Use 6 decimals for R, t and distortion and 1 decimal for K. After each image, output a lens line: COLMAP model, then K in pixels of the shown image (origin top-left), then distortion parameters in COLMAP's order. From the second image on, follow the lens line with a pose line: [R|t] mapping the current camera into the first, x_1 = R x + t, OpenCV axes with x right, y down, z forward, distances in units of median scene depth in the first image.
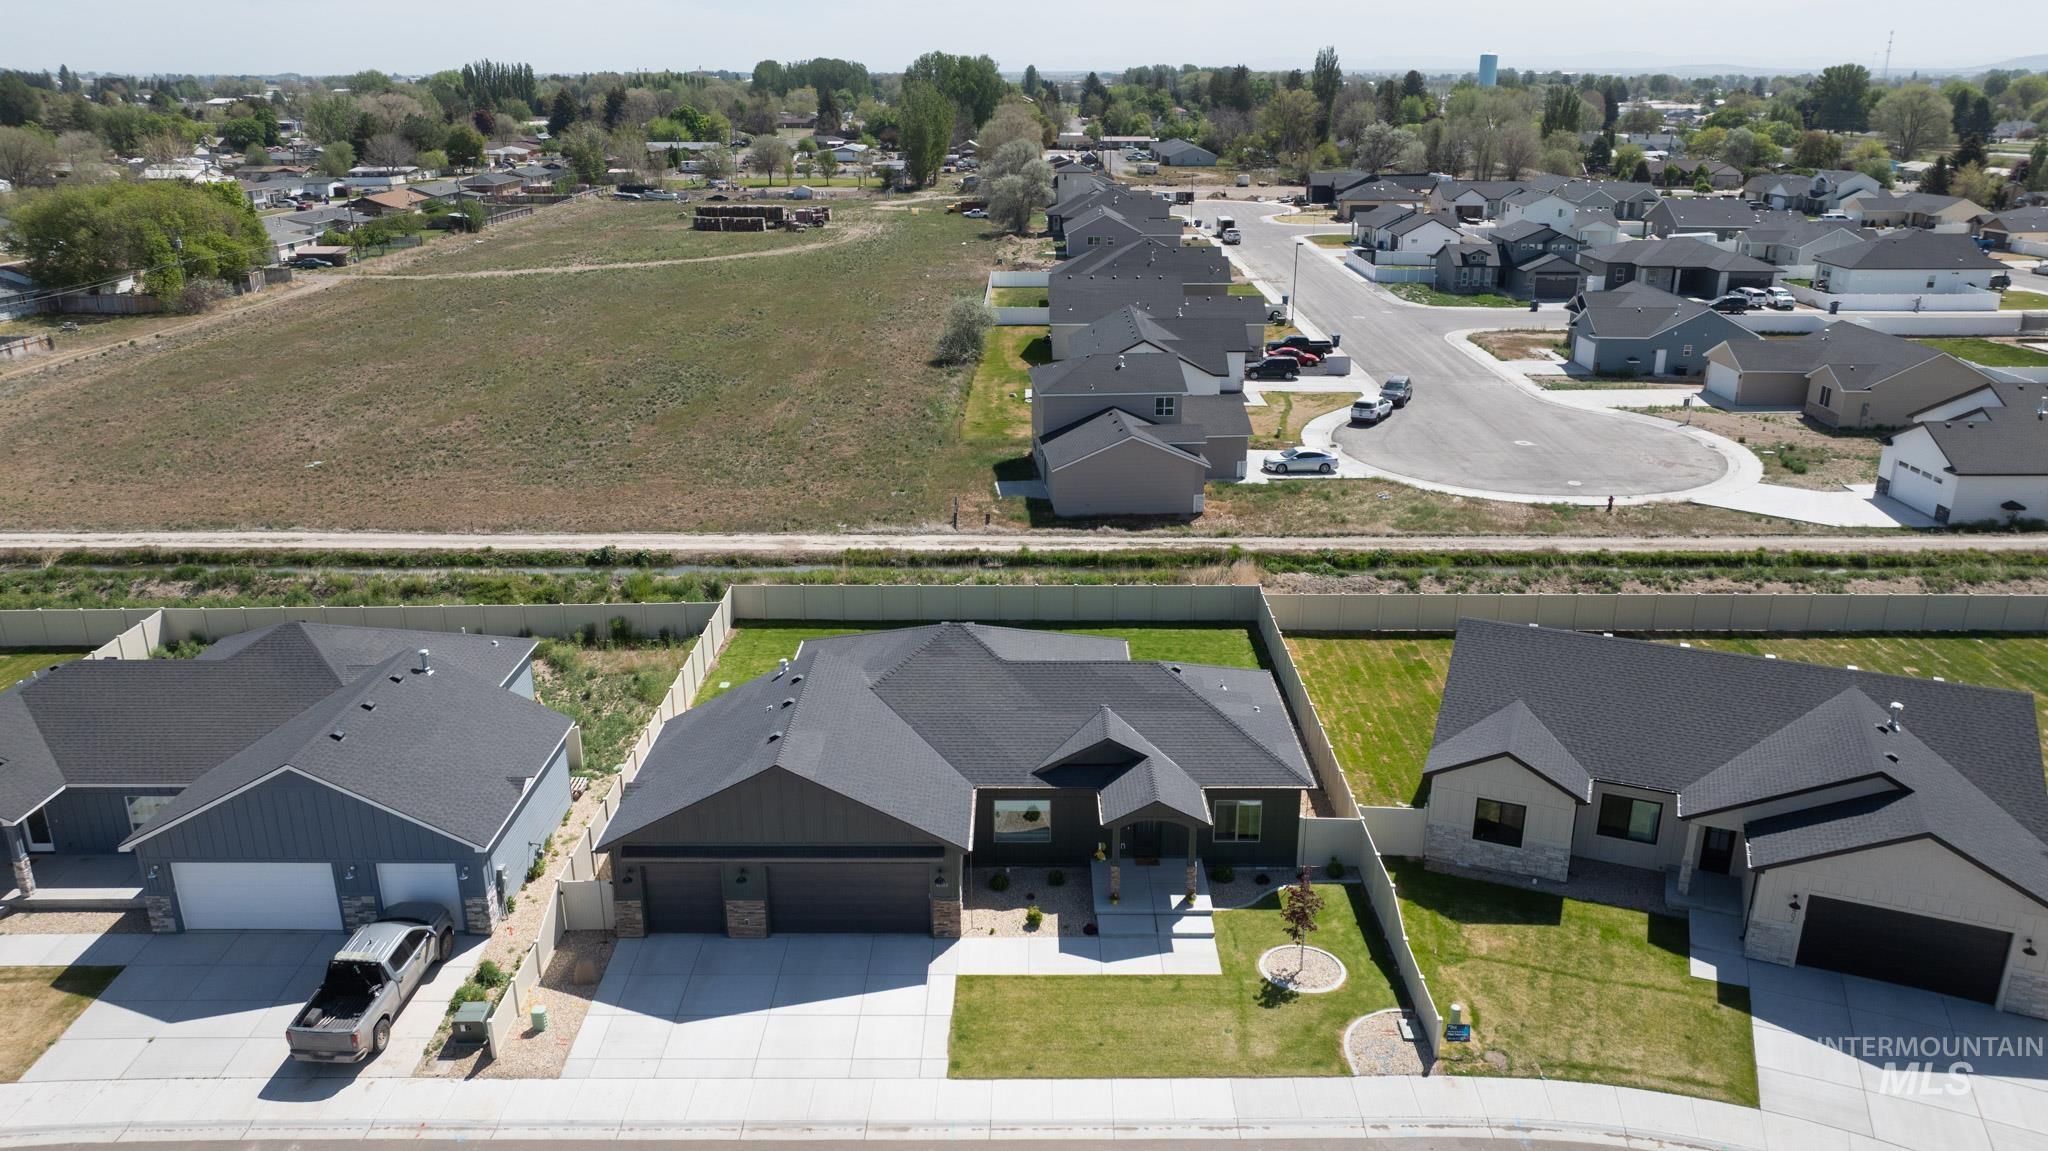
lens RADIAL K [[1445.5, 0, 1030.1], [0, 1445.5, 562.2], [0, 0, 1]] dist [-0.031221, 0.028512]
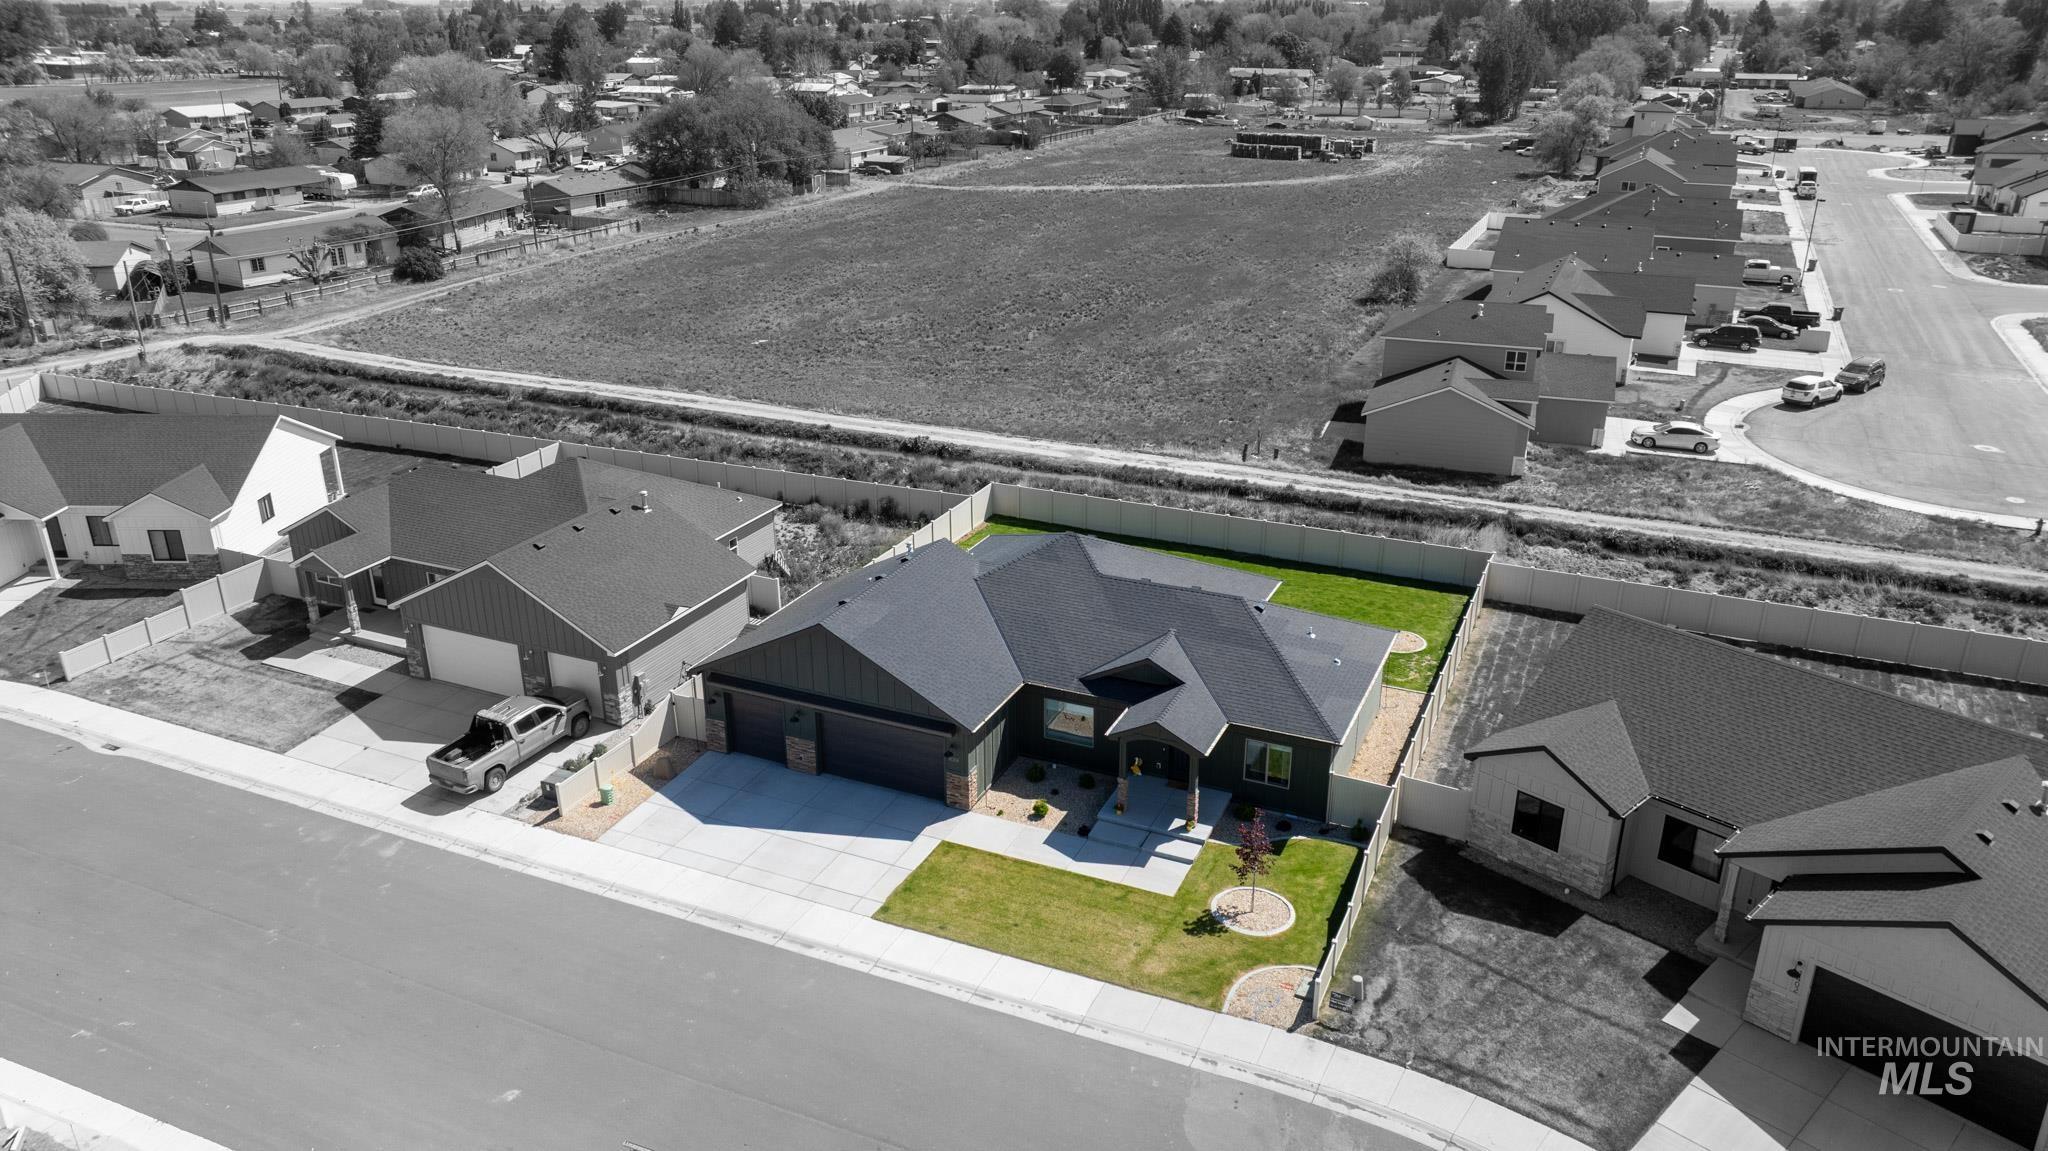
lens RADIAL K [[1445.5, 0, 1031.9], [0, 1445.5, 571.6], [0, 0, 1]] dist [-0.031221, 0.028512]
pose [[0.912346, 0.150017, -0.380947, 0.239304], [-0.130132, 0.988456, 0.077594, -0.005604], [0.388190, -0.021219, 0.921335, 0.012484]]
